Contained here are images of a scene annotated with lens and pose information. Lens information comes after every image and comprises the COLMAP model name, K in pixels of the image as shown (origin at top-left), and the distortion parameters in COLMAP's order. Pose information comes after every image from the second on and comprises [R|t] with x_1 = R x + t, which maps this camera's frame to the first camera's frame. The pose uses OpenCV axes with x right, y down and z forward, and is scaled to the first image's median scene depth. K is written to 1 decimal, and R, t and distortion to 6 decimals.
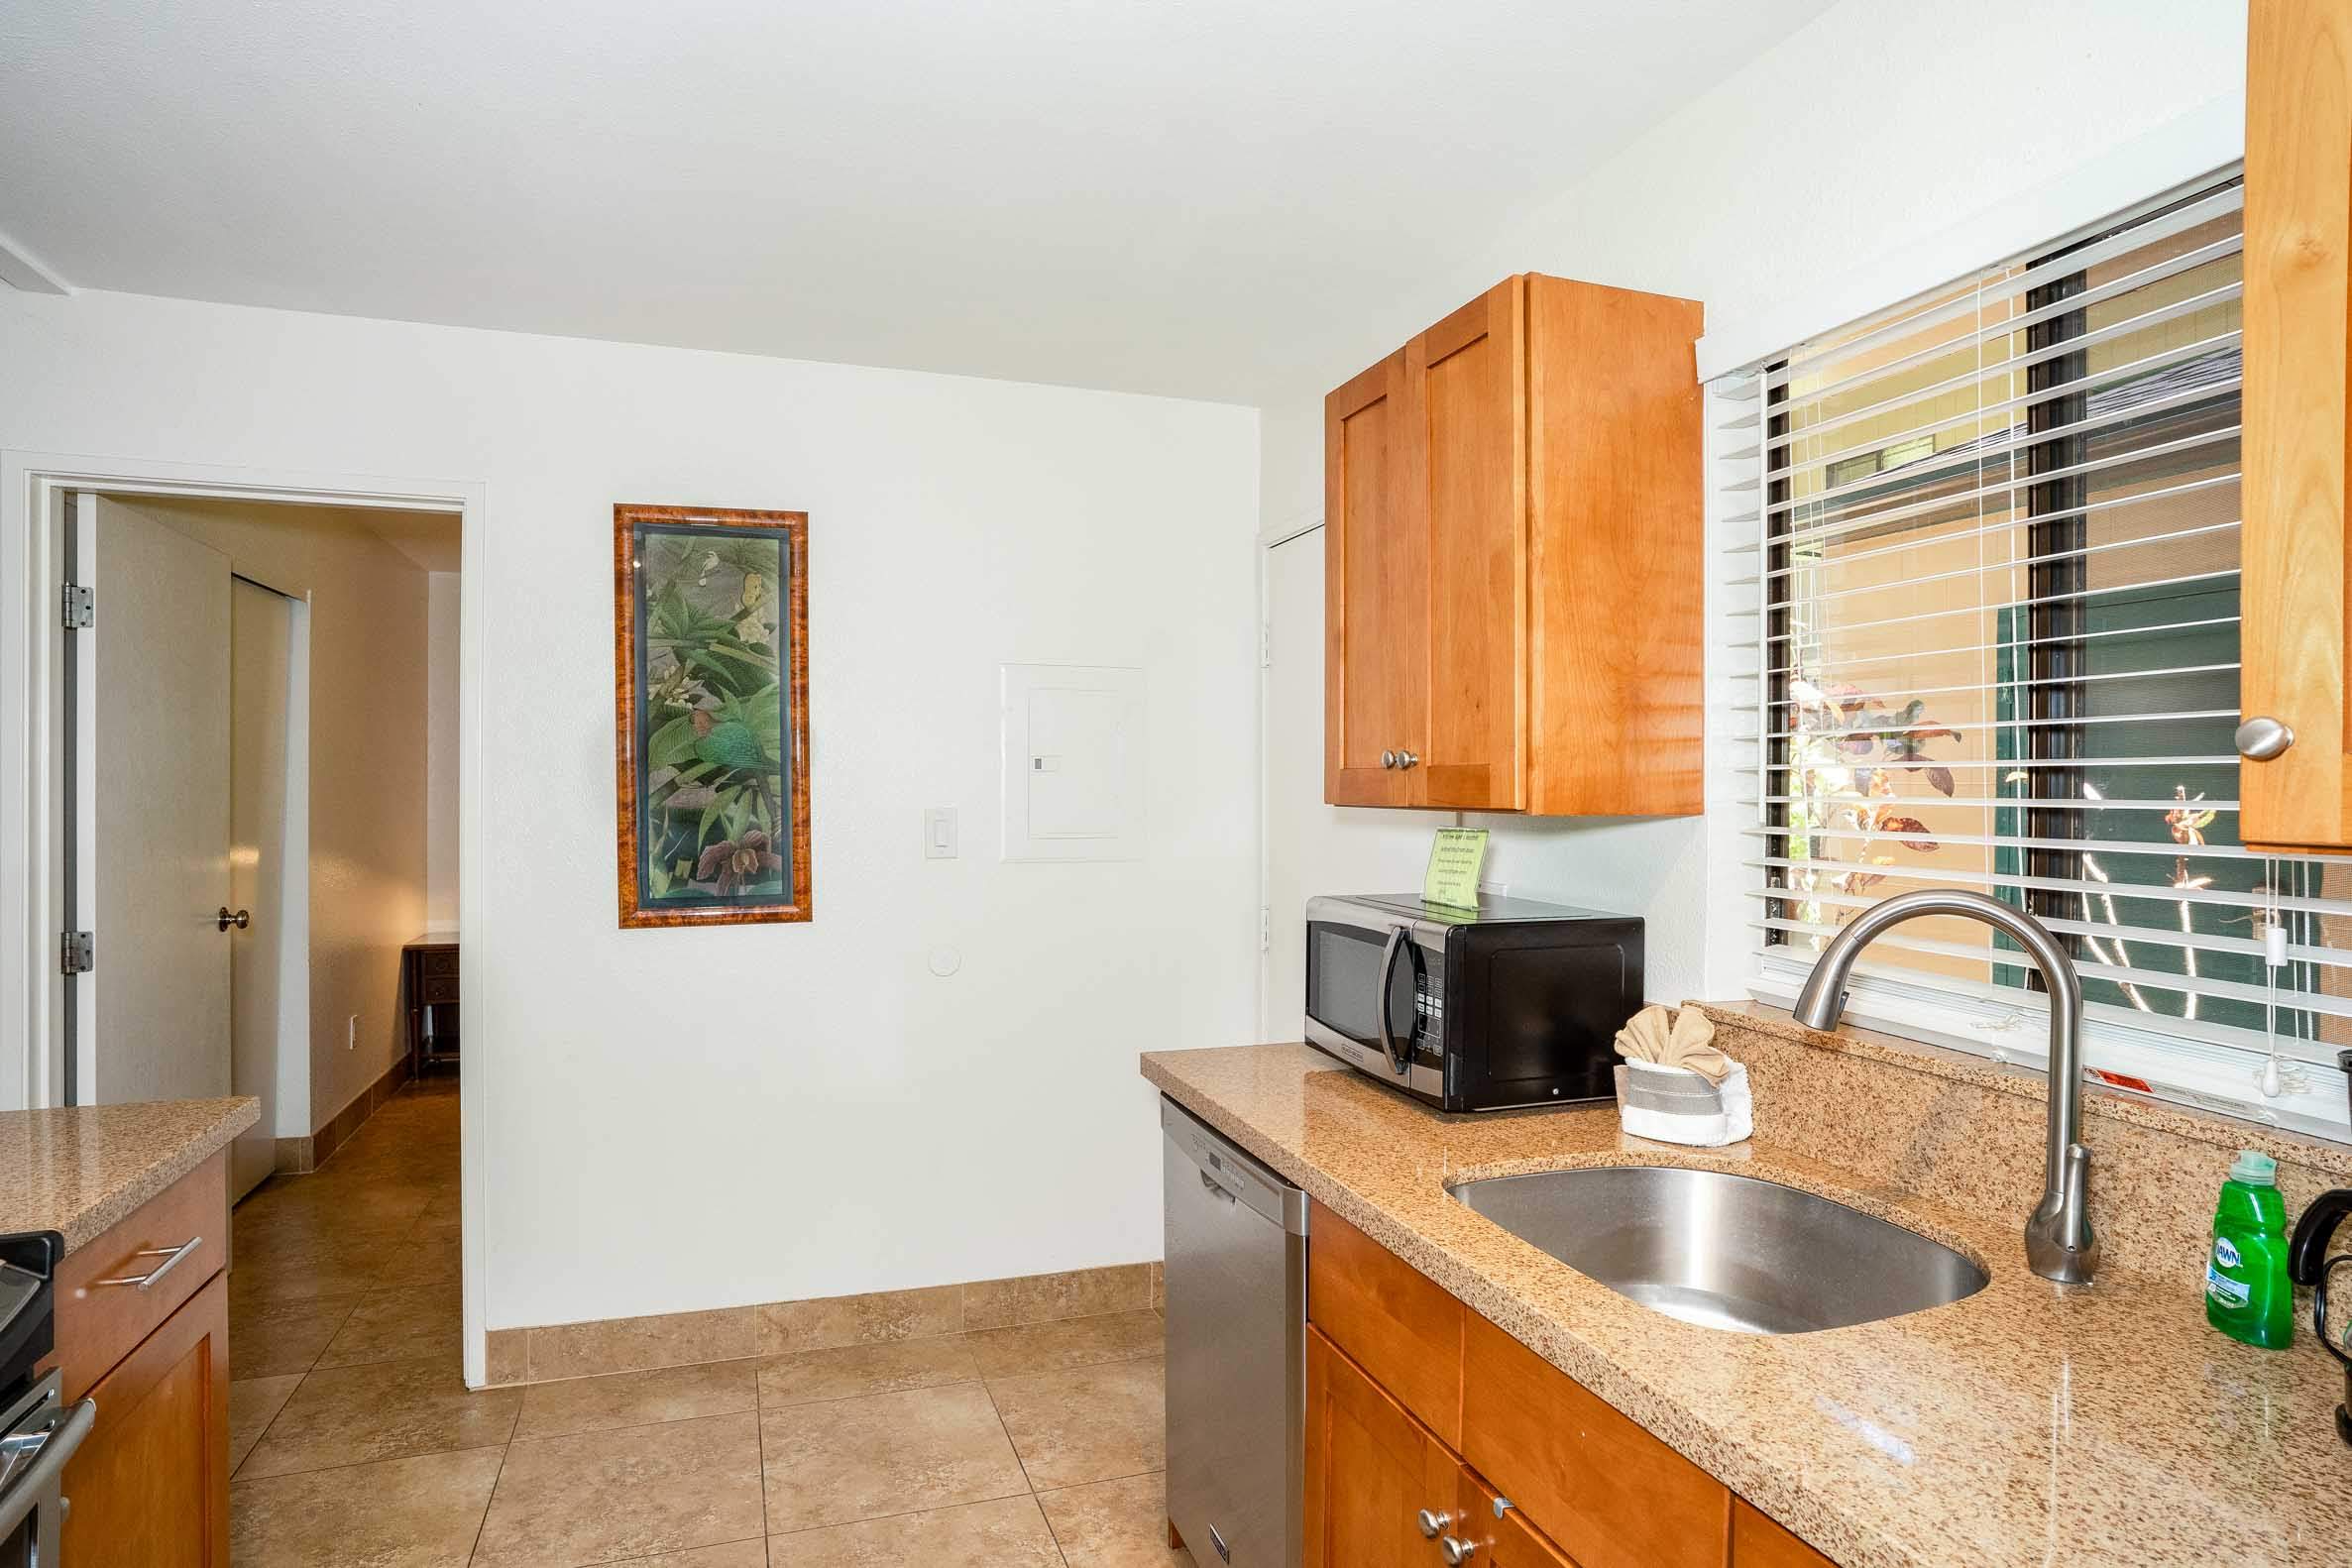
lens RADIAL K [[1282.2, 0, 1216.9], [0, 1282.2, 769.2], [0, 0, 1]] dist [-0.074684, 0.041267]
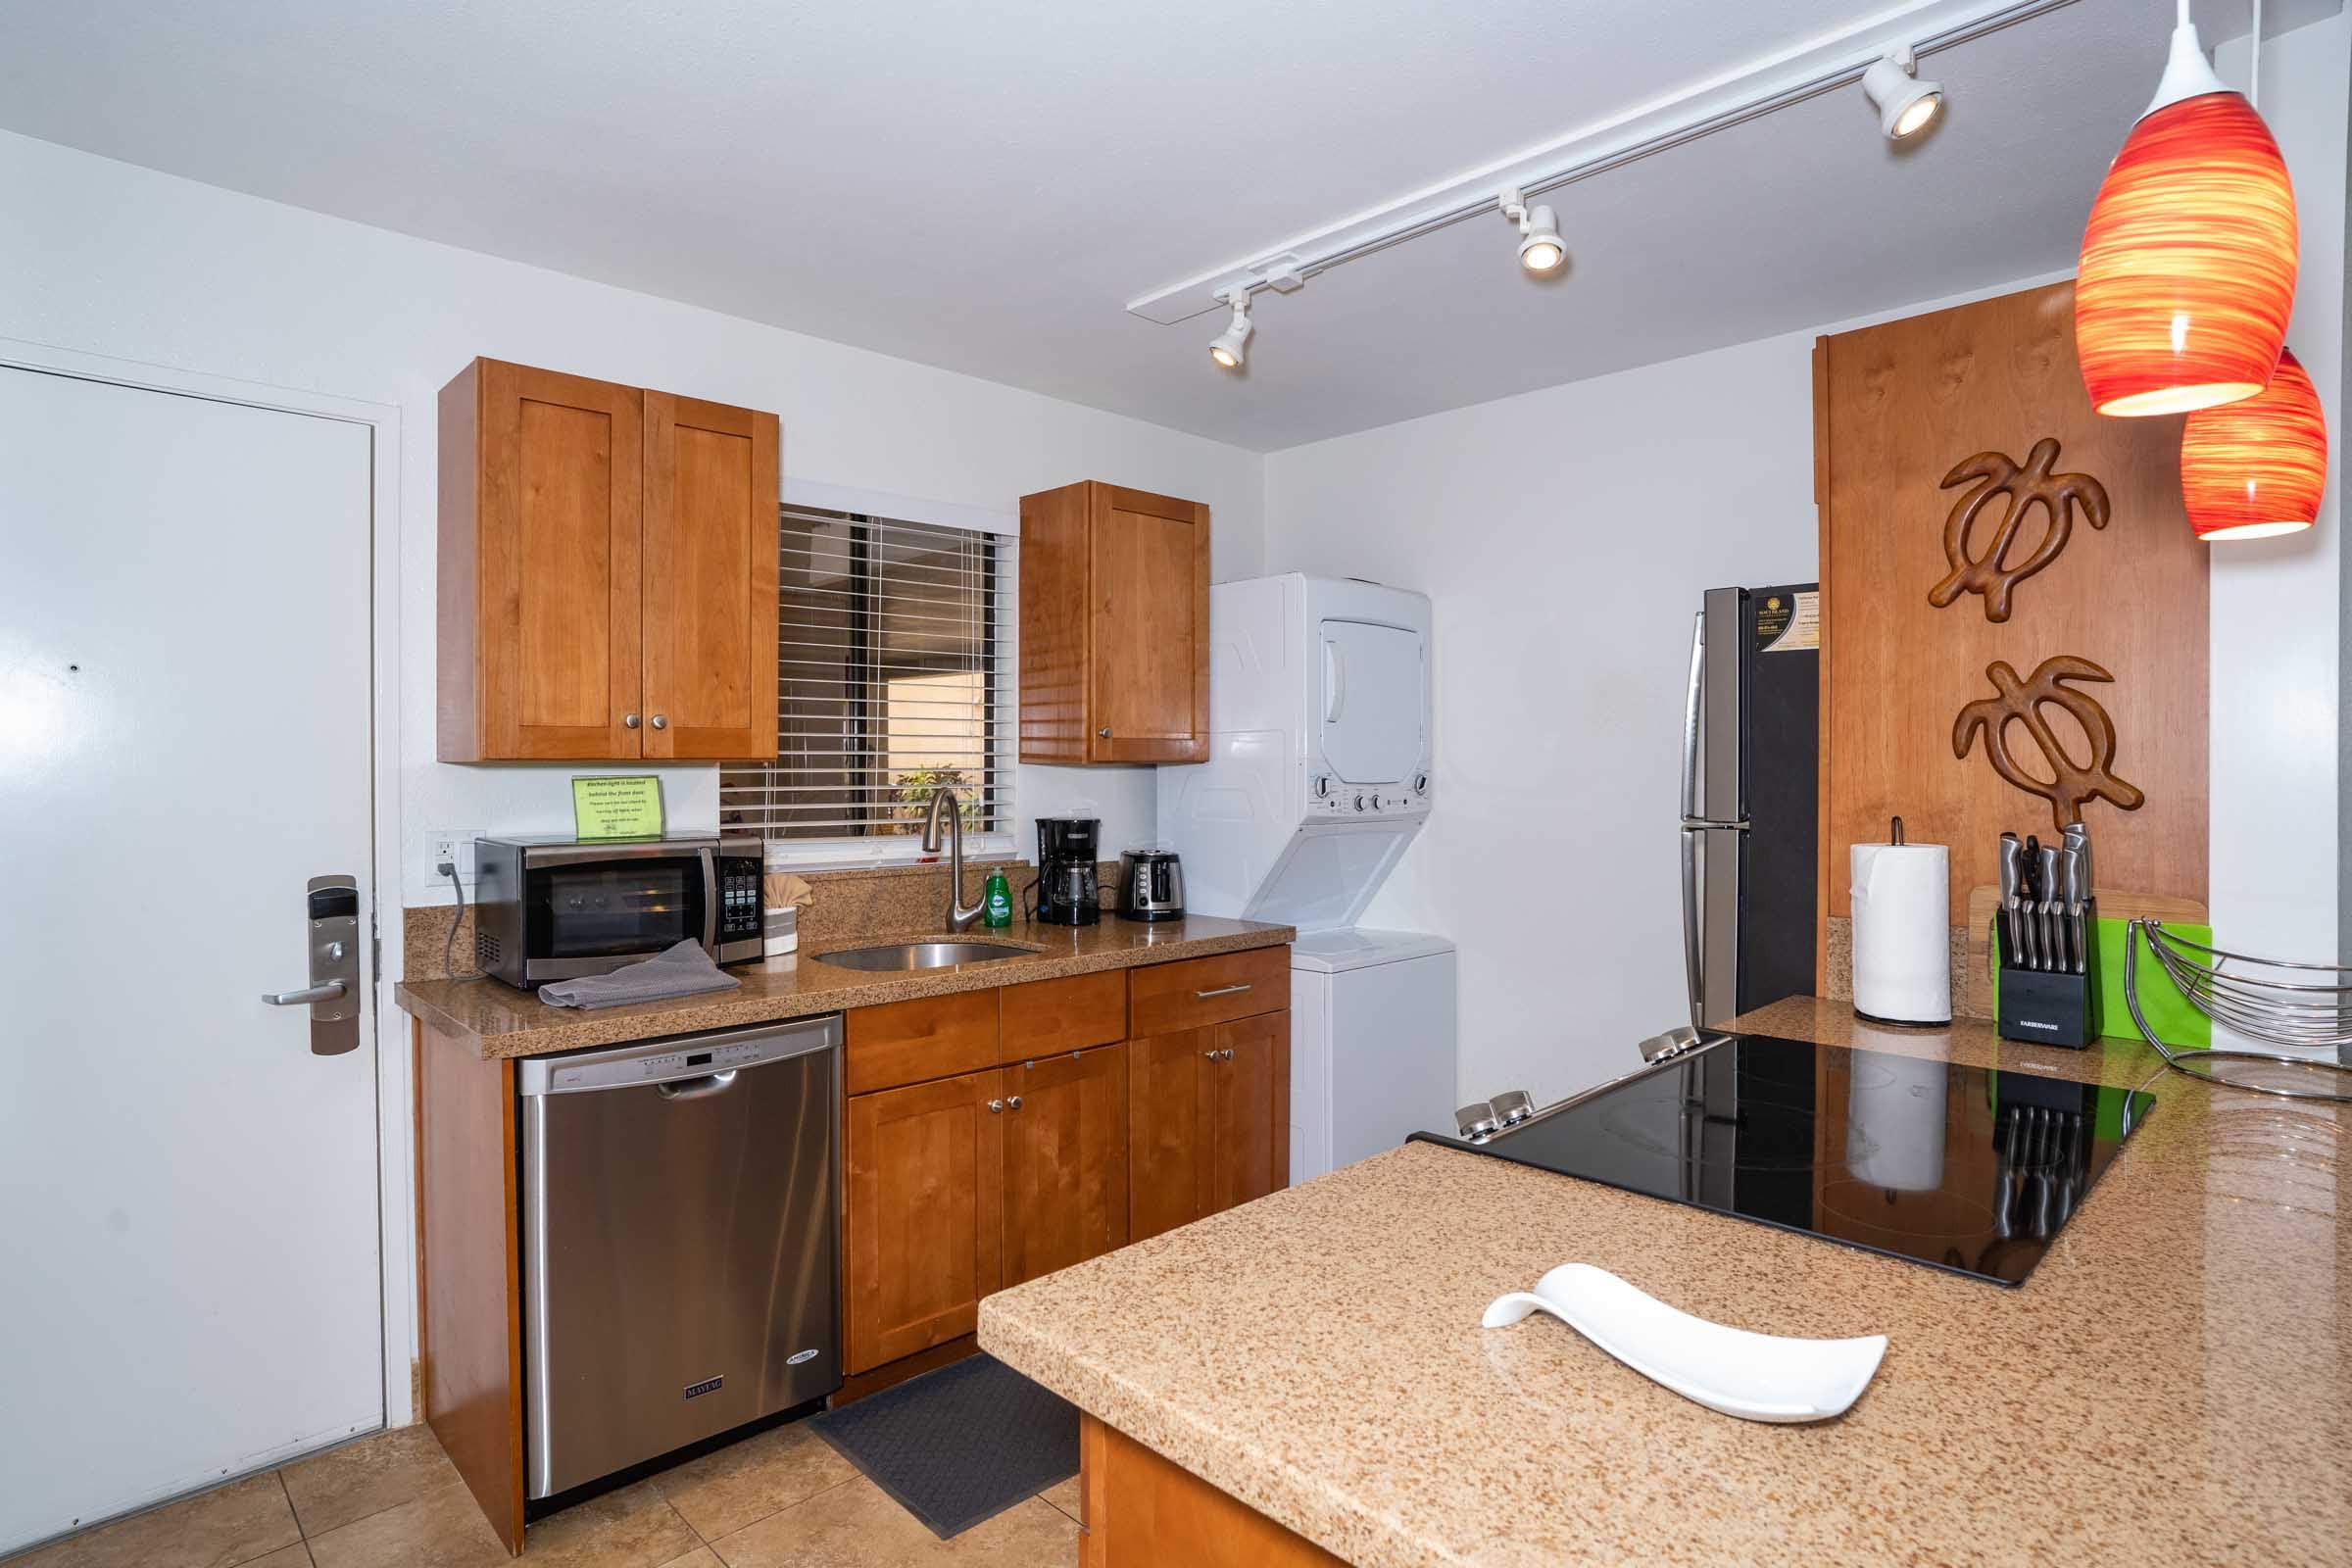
lens RADIAL K [[1253.8, 0, 1176.0], [0, 1253.8, 784.0], [0, 0, 1]] dist [-0.070392, 0.033265]
pose [[-0.400615, -0.025102, 0.915902, -0.825240], [-0.012794, 0.999680, 0.021802, 0.013731], [-0.916157, -0.002984, -0.400808, 0.704937]]
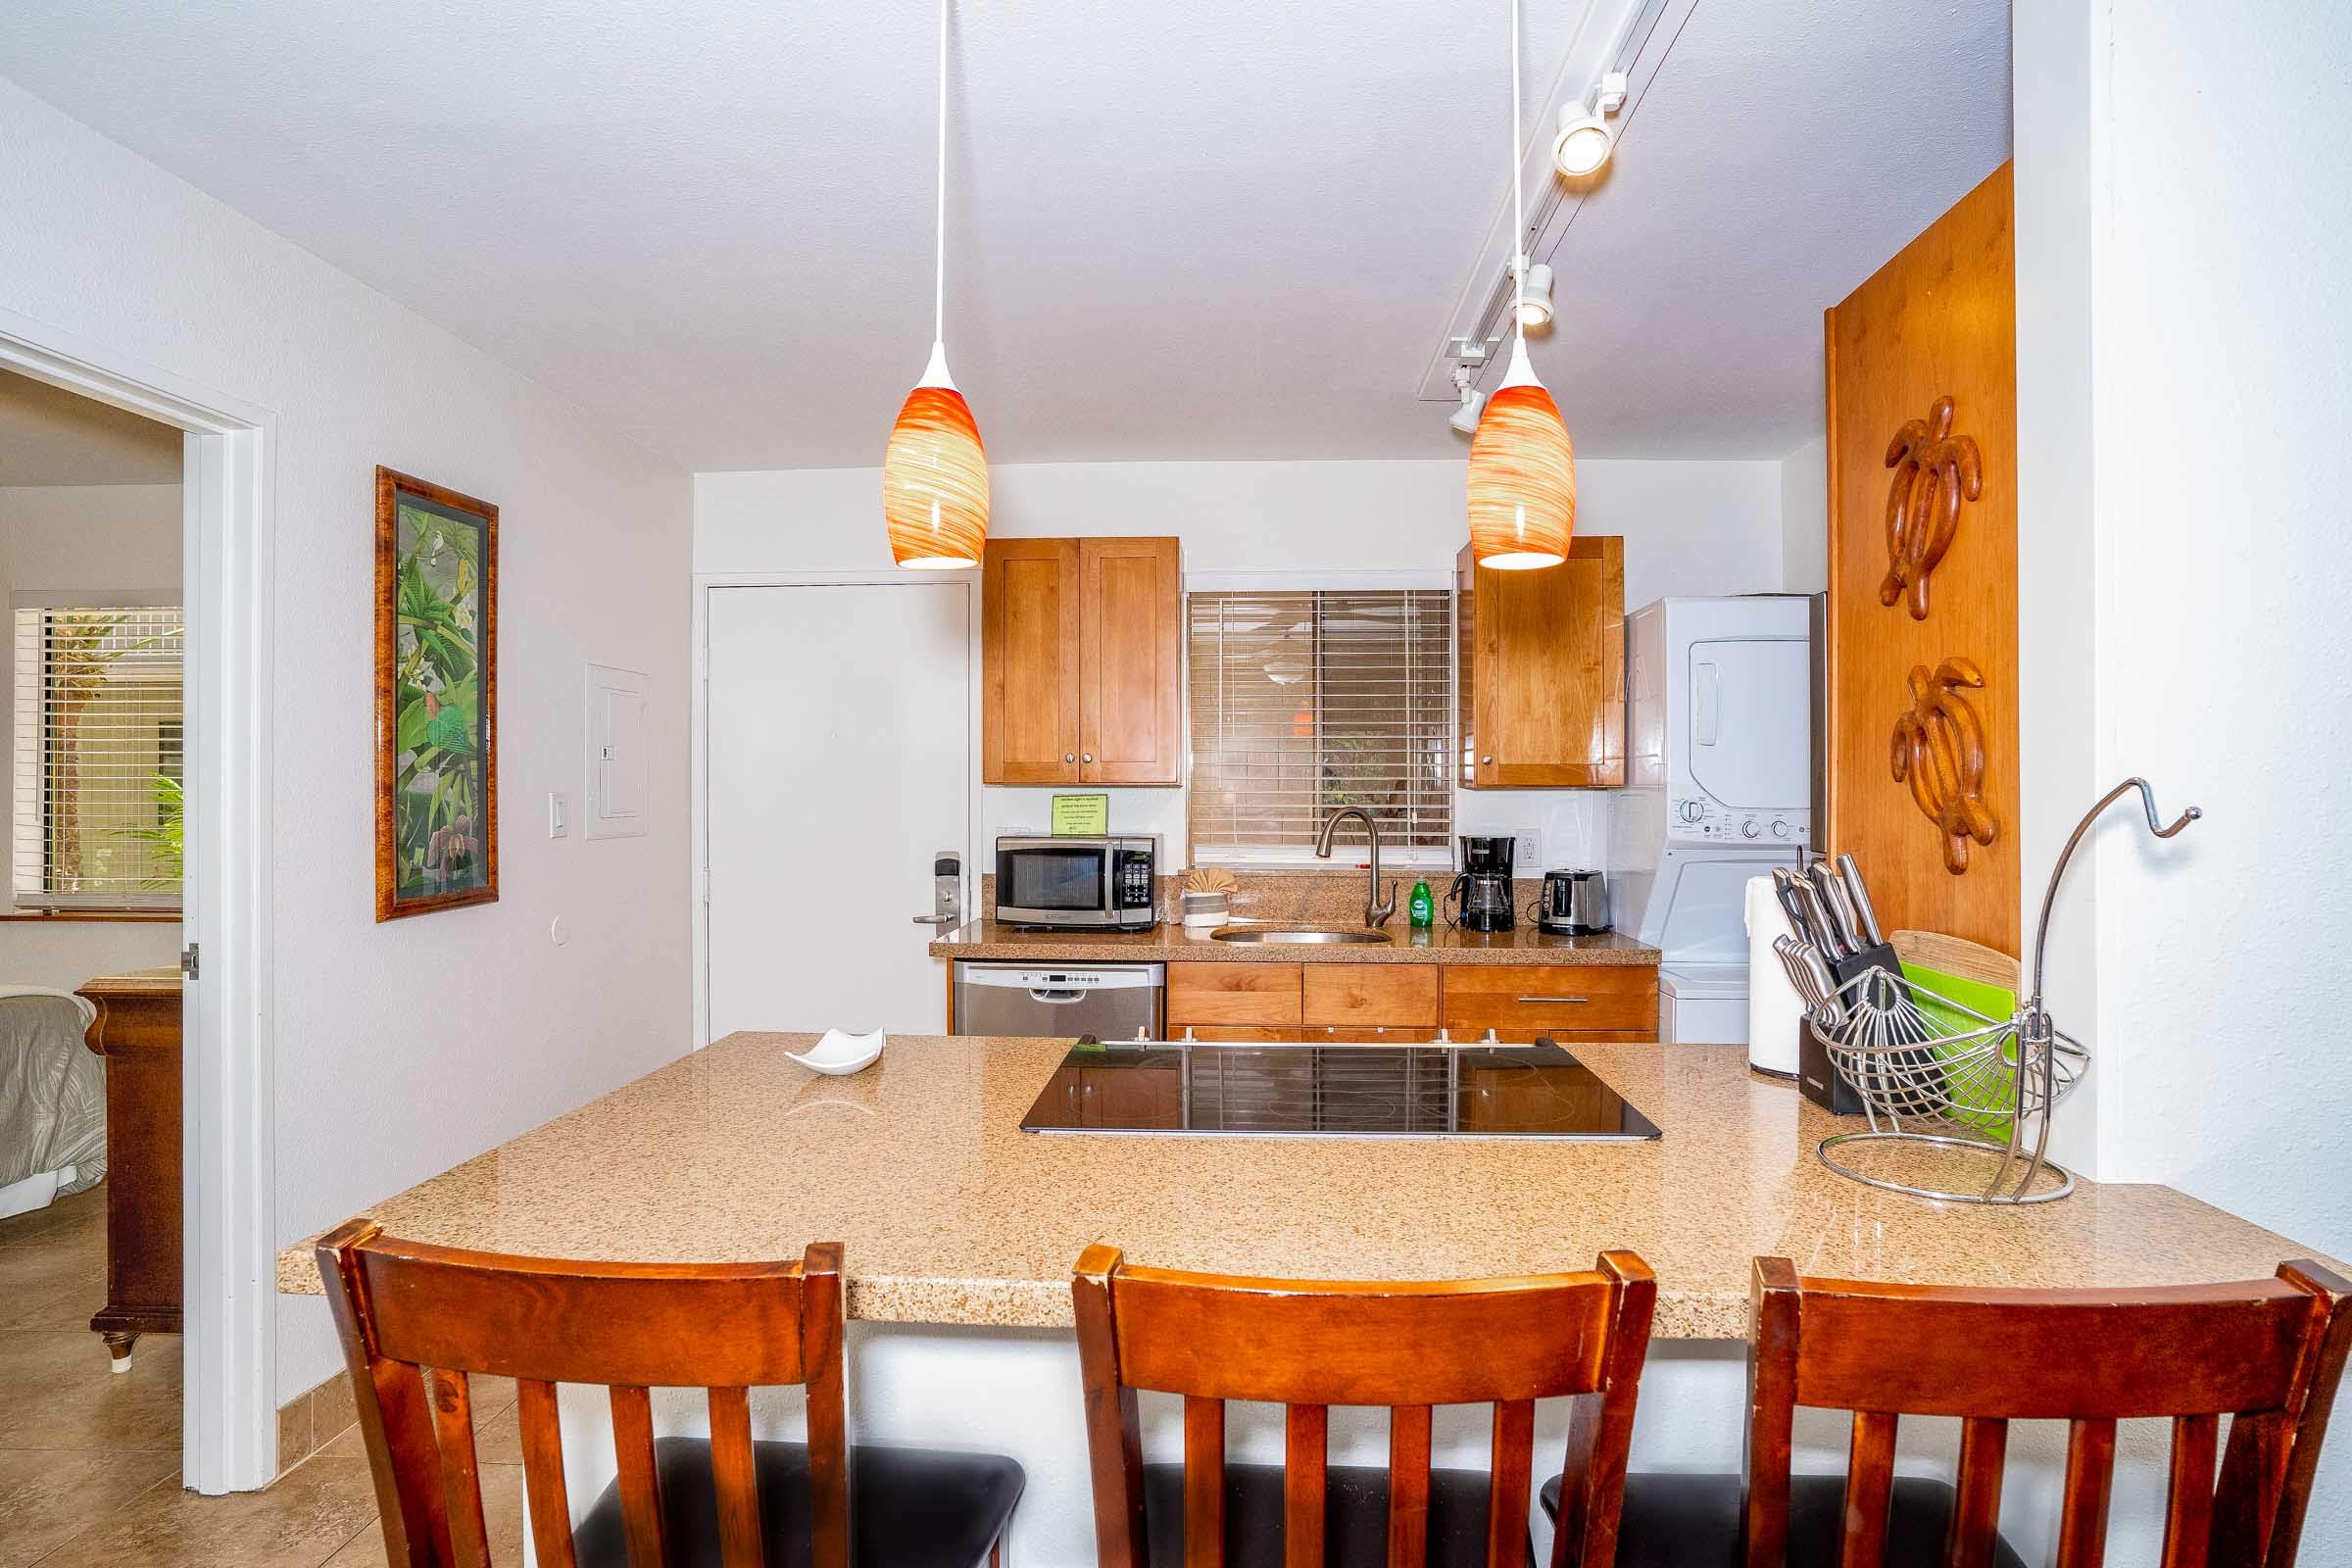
lens RADIAL K [[1253.8, 0, 1176.0], [0, 1253.8, 784.0], [0, 0, 1]] dist [-0.070392, 0.033265]
pose [[0.385233, -0.001569, 0.922818, -1.058241], [-0.009546, 0.999938, 0.005685, 0.012902], [-0.922770, -0.010999, 0.385194, 0.105535]]
